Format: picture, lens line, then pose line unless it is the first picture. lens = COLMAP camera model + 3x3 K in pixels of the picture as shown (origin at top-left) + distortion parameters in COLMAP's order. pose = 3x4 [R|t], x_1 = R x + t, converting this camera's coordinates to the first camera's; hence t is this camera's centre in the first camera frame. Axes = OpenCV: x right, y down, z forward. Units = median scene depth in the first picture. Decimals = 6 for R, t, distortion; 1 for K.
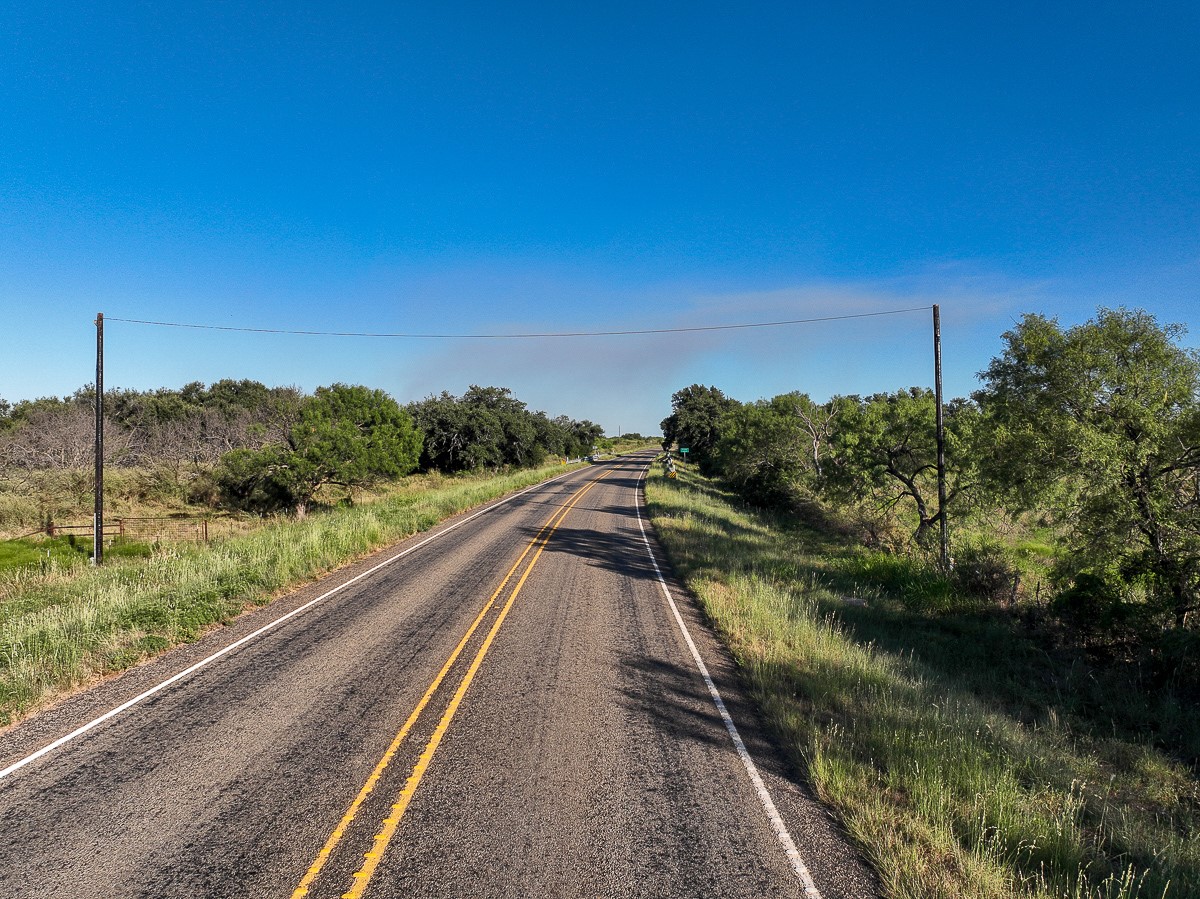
lens RADIAL K [[846.0, 0, 599.9], [0, 846.0, 452.4], [0, 0, 1]] dist [-0.006353, 0.025553]
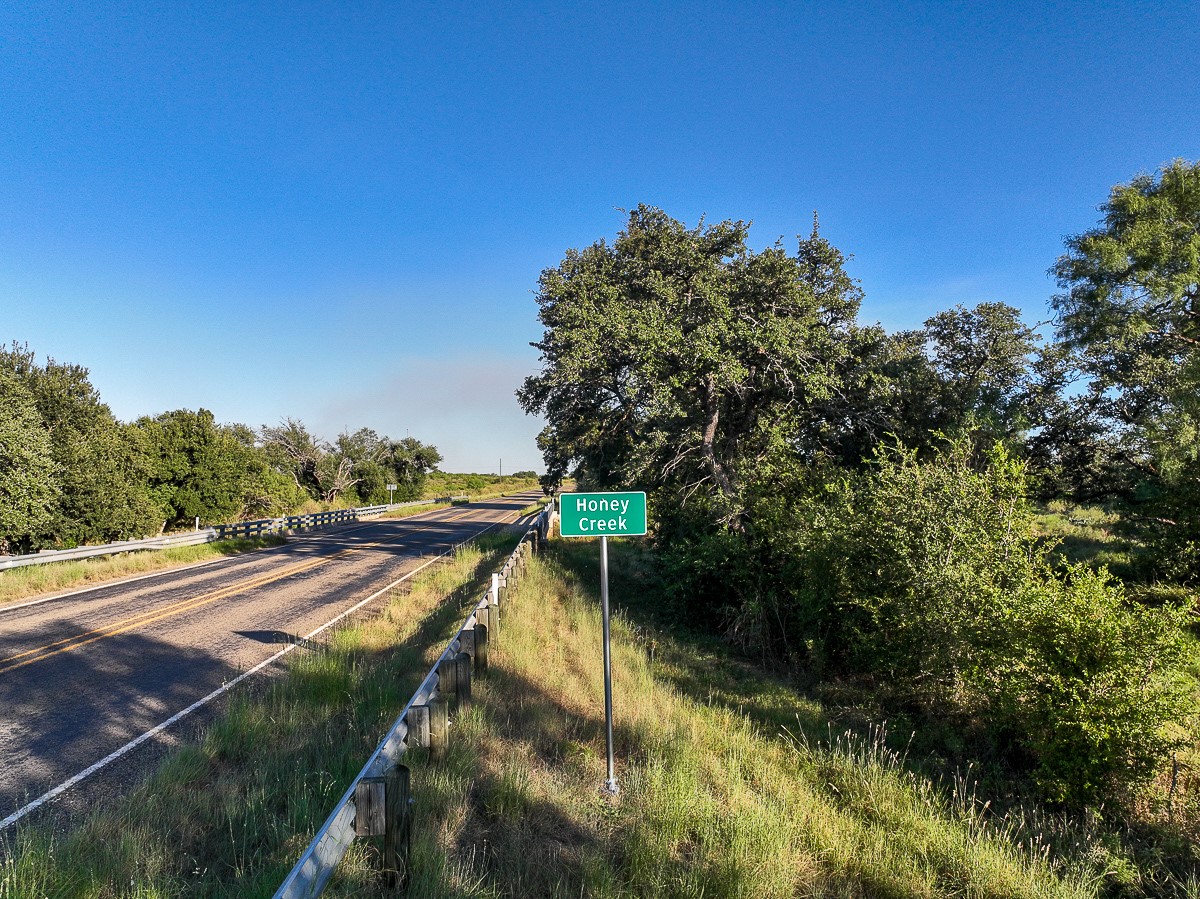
lens RADIAL K [[846.0, 0, 599.9], [0, 846.0, 452.4], [0, 0, 1]] dist [-0.006353, 0.025553]
pose [[0.993859, -0.006856, 0.110437, 0.044513], [0.012184, 0.998790, -0.047639, -0.001719], [-0.109977, 0.048692, 0.992741, 0.456488]]
